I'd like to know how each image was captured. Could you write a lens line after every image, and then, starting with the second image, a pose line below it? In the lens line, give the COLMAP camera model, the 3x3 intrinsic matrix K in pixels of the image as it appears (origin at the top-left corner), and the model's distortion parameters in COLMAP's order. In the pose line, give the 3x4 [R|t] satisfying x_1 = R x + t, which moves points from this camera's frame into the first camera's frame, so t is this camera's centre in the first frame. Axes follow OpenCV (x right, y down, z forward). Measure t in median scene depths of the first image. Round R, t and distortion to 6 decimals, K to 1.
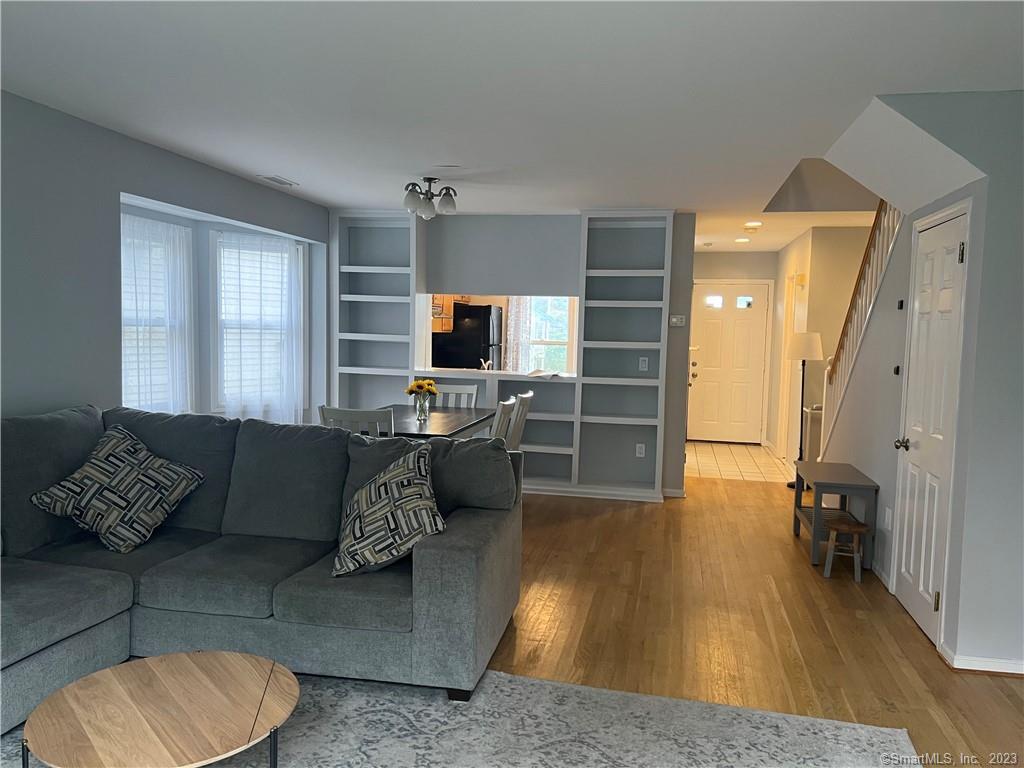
lens RADIAL K [[769.6, 0, 508.0], [0, 769.6, 382.0], [0, 0, 1]] dist [0.047299, -0.058891]
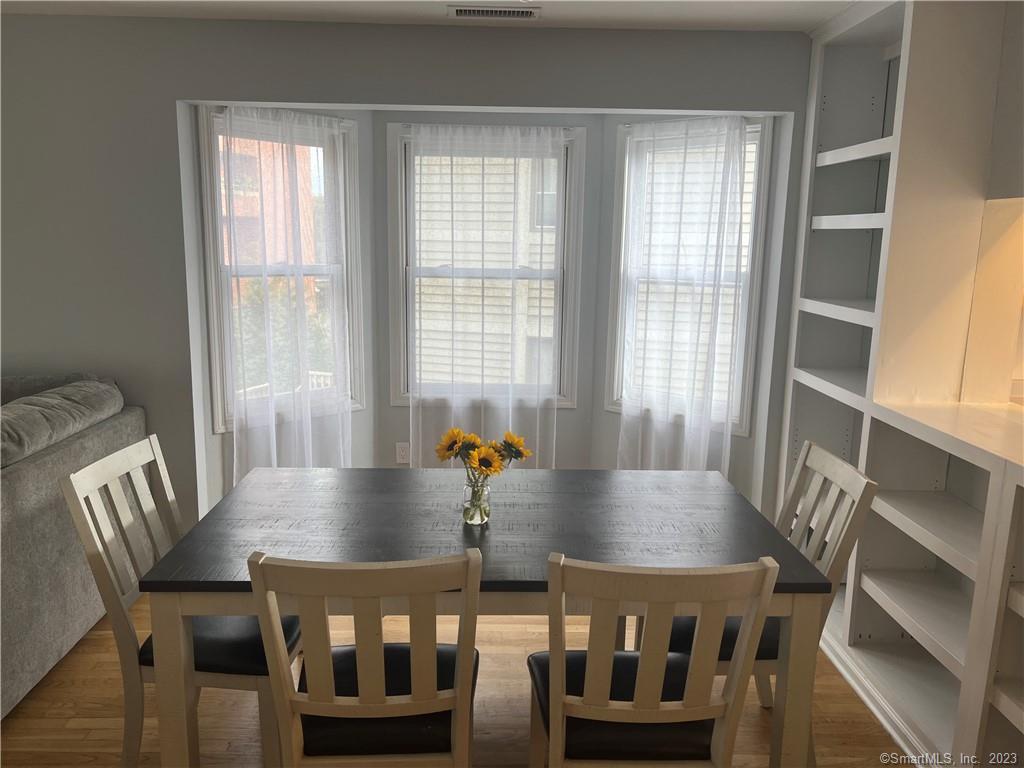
lens RADIAL K [[769.6, 0, 510.0], [0, 769.6, 387.3], [0, 0, 1]] dist [0.047299, -0.058891]
pose [[0.196972, 0.161325, -0.967045, 0.229348], [-0.087793, 0.985309, 0.146489, -0.066532], [0.976470, 0.056045, 0.208242, 0.755727]]
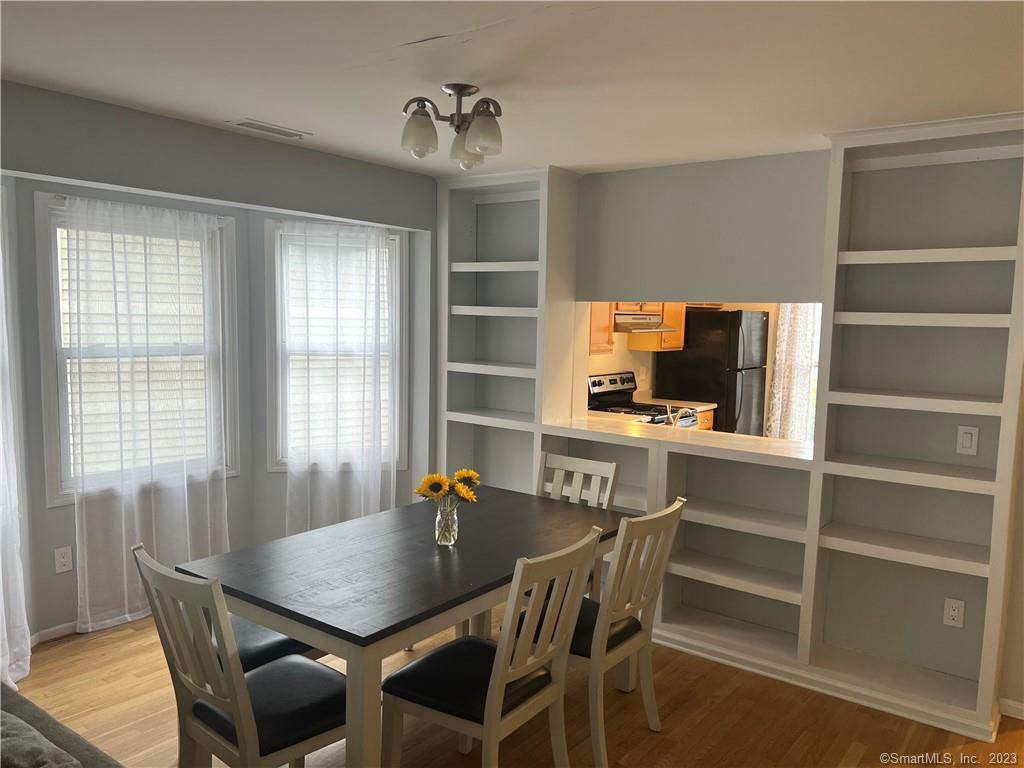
lens RADIAL K [[769.6, 0, 518.3], [0, 769.6, 385.3], [0, 0, 1]] dist [0.047299, -0.058891]
pose [[0.895777, 0.035893, -0.443053, 0.140968], [-0.035203, 0.999332, 0.009783, -0.054483], [0.443109, 0.006833, 0.896442, 0.440226]]
